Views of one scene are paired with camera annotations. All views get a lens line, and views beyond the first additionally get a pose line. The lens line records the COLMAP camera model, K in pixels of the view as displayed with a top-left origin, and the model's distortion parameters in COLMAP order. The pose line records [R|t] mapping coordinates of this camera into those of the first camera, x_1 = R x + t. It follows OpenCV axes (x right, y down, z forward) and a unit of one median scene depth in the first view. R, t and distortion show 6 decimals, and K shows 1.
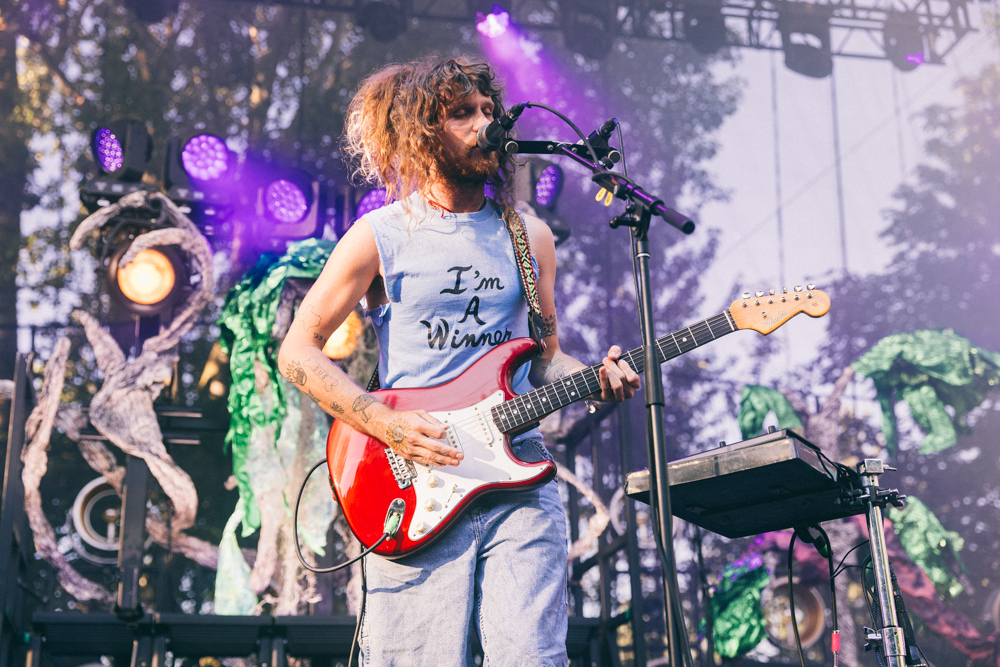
lens RADIAL K [[1498.0, 0, 500.0], [0, 1498.0, 333.5], [0, 0, 1]] dist [0.011274, -0.050590]
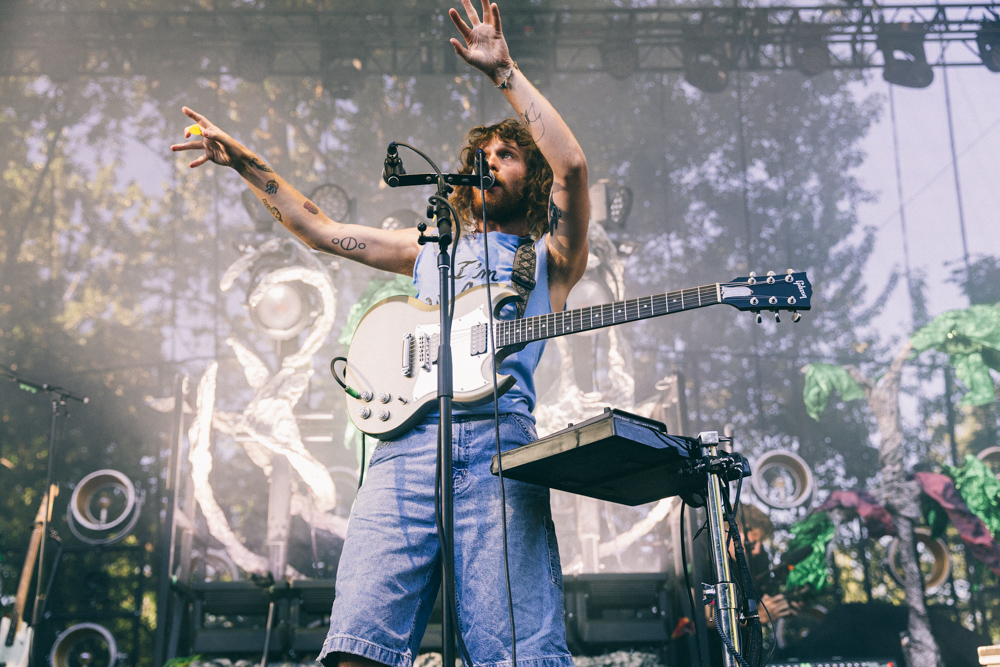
lens RADIAL K [[1239.8, 0, 500.0], [0, 1239.8, 333.5], [0, 0, 1]] dist [0.007947, -0.005349]
pose [[0.979661, -0.066522, -0.189313, 0.113629], [0.066168, 0.997775, -0.008196, 0.003379], [0.189437, -0.004498, 0.981882, 0.027094]]
